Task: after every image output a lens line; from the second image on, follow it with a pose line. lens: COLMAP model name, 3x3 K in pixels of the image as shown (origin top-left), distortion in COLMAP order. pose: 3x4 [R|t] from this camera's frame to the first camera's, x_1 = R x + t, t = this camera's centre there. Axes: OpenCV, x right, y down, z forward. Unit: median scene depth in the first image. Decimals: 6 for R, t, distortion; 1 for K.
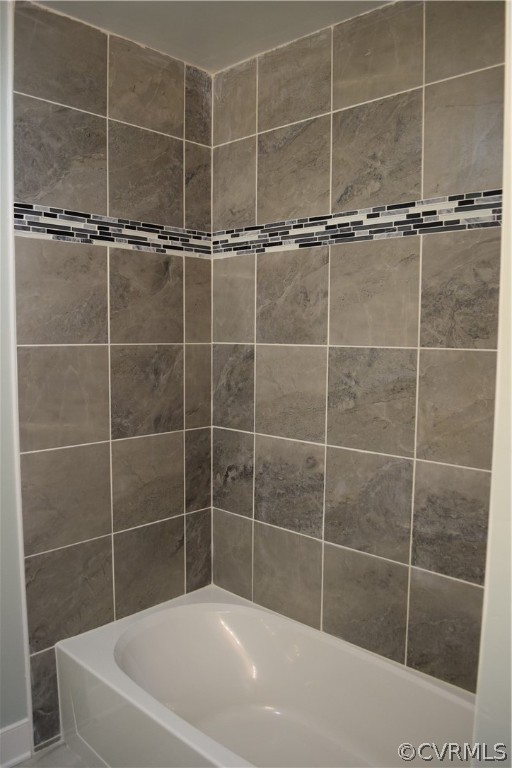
lens RADIAL K [[606.5, 0, 256.0], [0, 606.5, 384.0], [0, 0, 1]] dist [-0.079935, 0.004441]
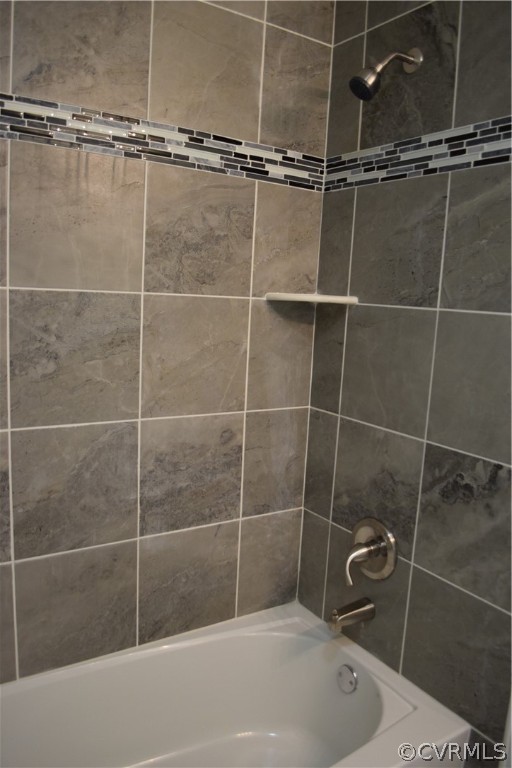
lens RADIAL K [[606.5, 0, 256.0], [0, 606.5, 384.0], [0, 0, 1]] dist [-0.079935, 0.004441]
pose [[0.215183, -0.140013, 0.966485, -0.552891], [0.031685, 0.990149, 0.136387, -0.042872], [-0.976060, 0.001275, 0.217499, 0.644093]]
